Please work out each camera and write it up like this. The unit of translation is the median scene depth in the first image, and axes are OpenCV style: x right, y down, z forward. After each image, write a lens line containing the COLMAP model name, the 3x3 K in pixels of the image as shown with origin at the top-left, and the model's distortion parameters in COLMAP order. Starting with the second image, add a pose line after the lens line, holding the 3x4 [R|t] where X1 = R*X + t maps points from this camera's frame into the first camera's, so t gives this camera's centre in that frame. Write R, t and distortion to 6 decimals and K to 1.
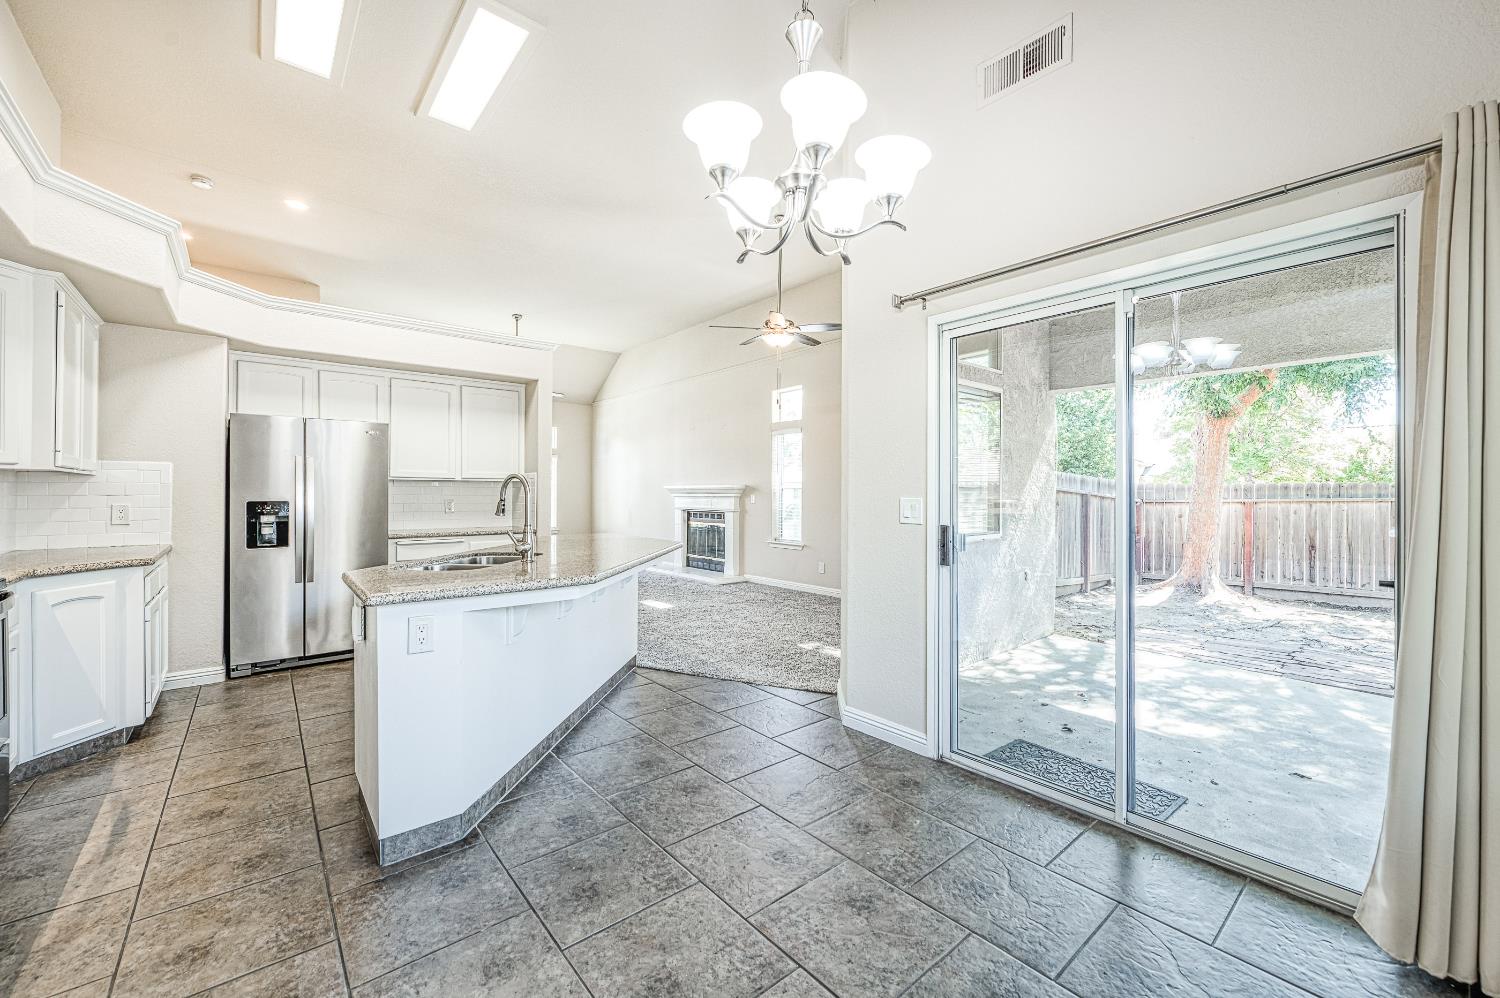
lens RADIAL K [[597.4, 0, 782.3], [0, 597.4, 495.0], [0, 0, 1]] dist [-0.004766, -0.000535]
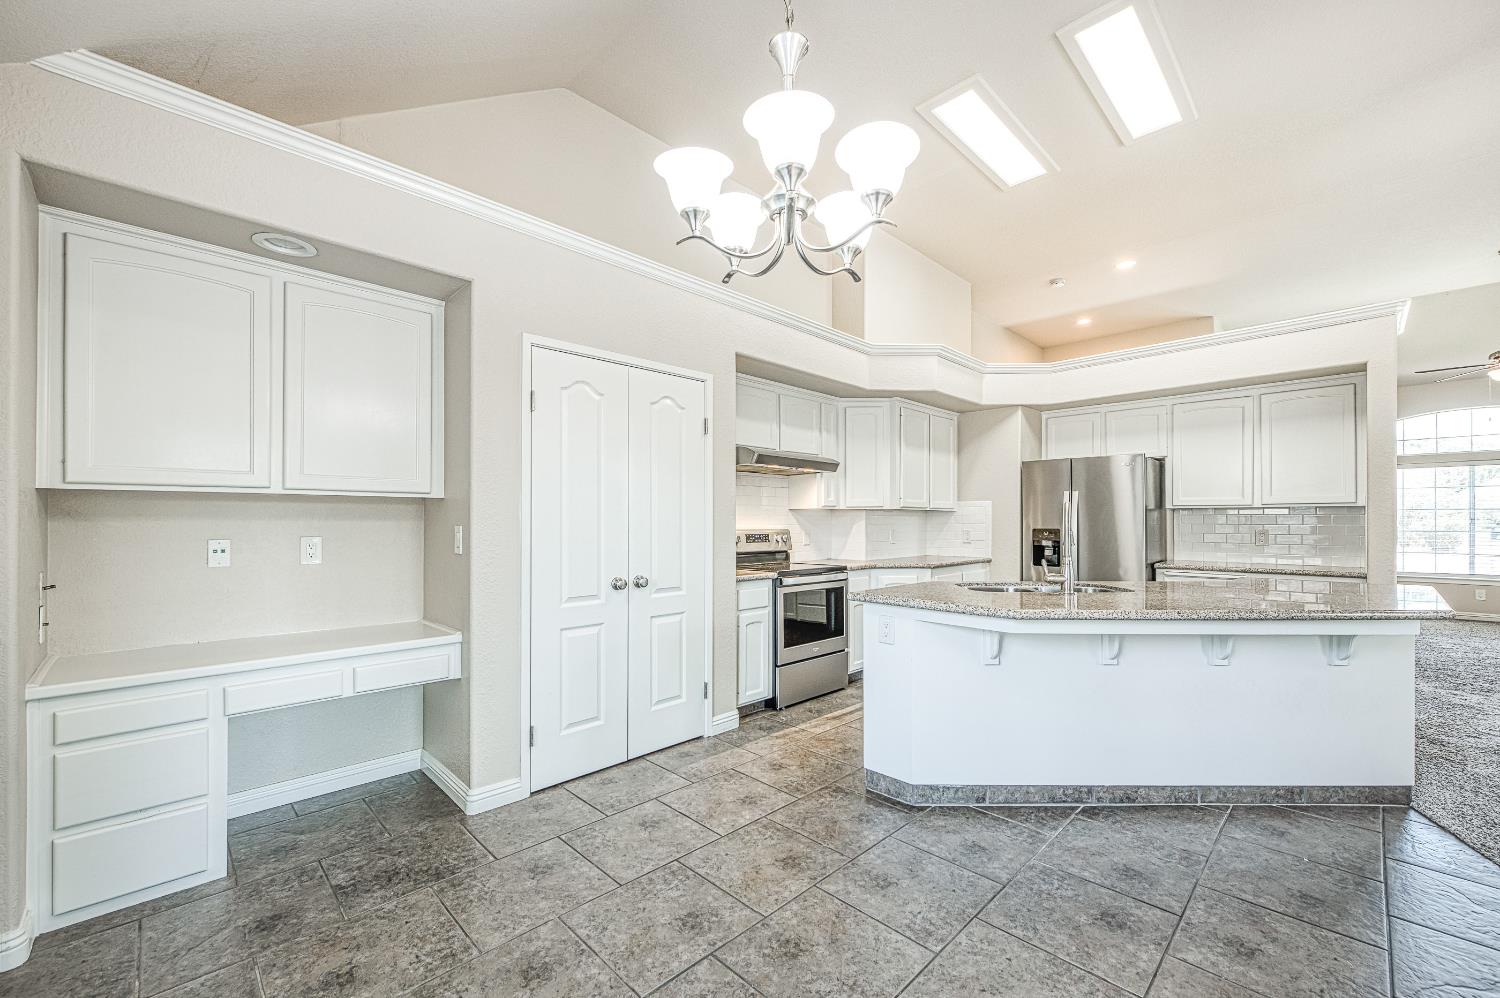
lens RADIAL K [[597.4, 0, 747.9], [0, 597.4, 519.8], [0, 0, 1]] dist [-0.004766, -0.000535]
pose [[0.048857, -0.004332, -0.998796, 0.518947], [-0.002052, 0.999988, -0.004438, -0.002502], [0.998804, 0.002267, 0.048847, 0.463679]]
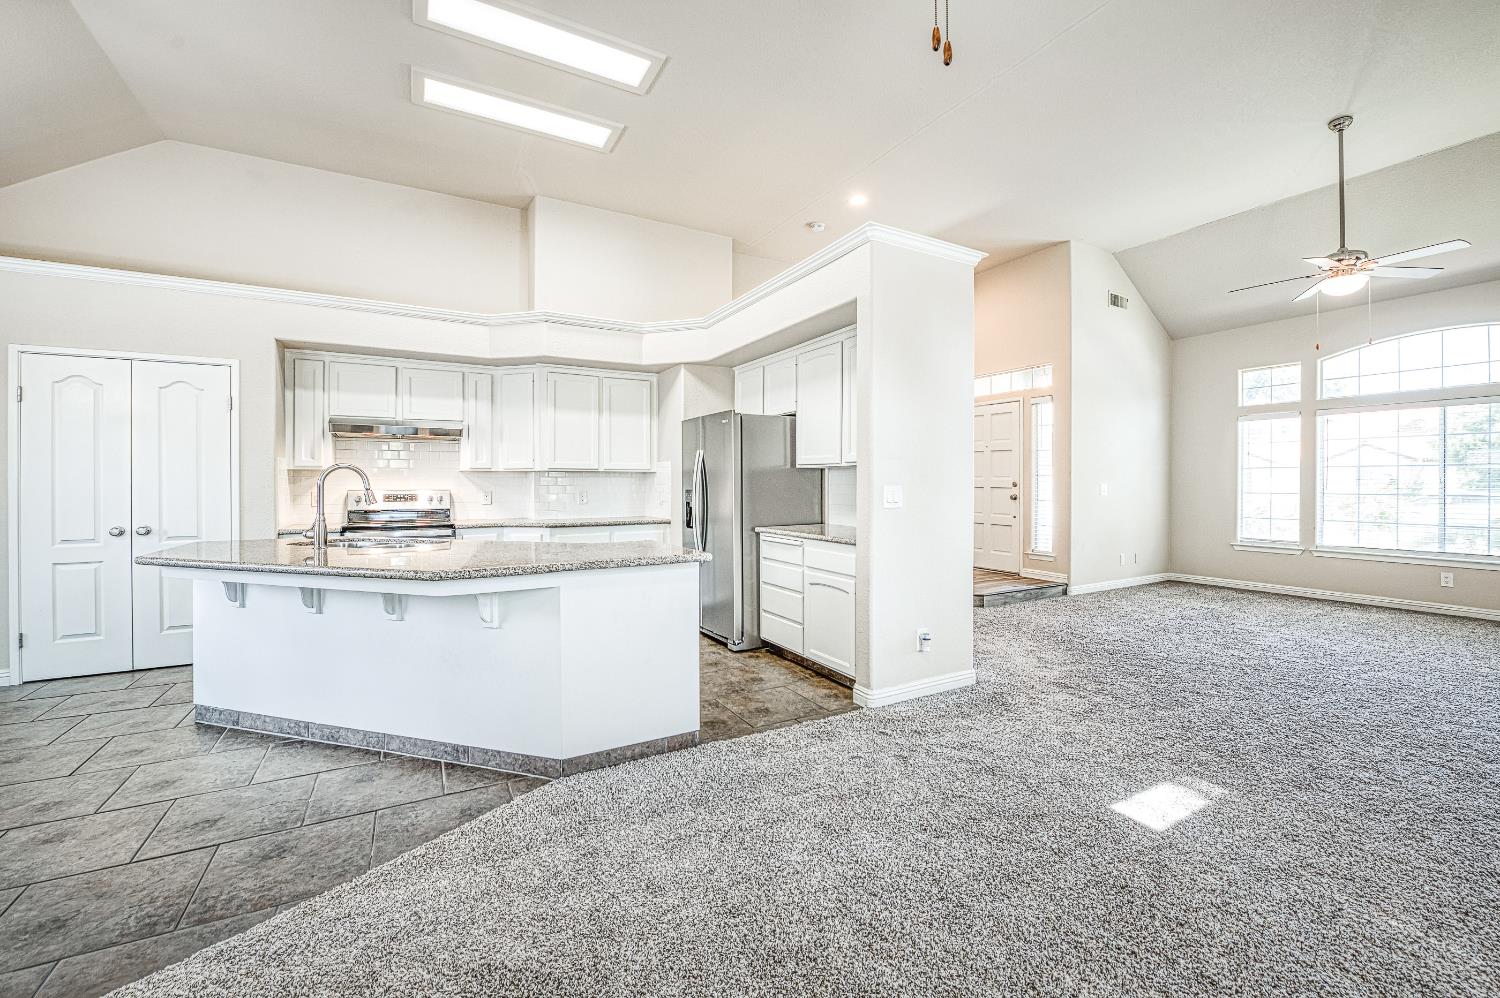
lens RADIAL K [[597.4, 0, 742.1], [0, 597.4, 490.4], [0, 0, 1]] dist [-0.004766, -0.000535]
pose [[-0.220048, 0.013863, -0.975390, 0.448891], [-0.002335, 0.999889, 0.014738, -0.010523], [0.975486, 0.005521, -0.219991, 2.010897]]
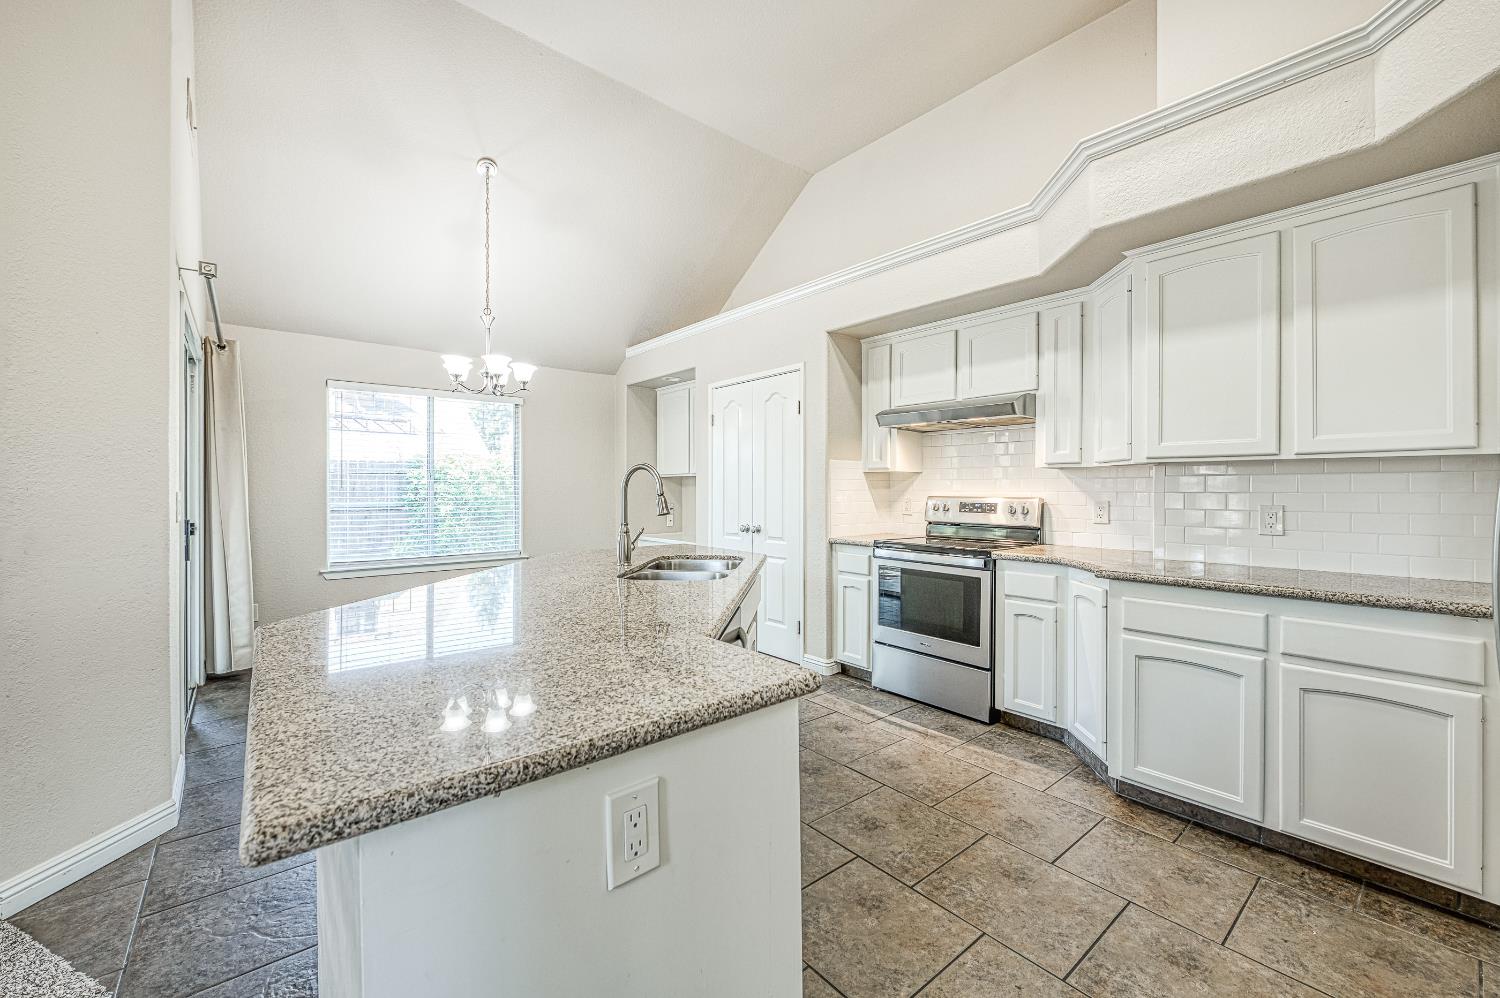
lens RADIAL K [[597.4, 0, 790.8], [0, 597.4, 492.6], [0, 0, 1]] dist [-0.004766, -0.000535]
pose [[-0.999887, 0.000553, -0.014994, -0.675812], [0.000402, 0.999949, 0.010094, -0.006193], [0.014999, 0.010087, -0.999837, 1.916001]]
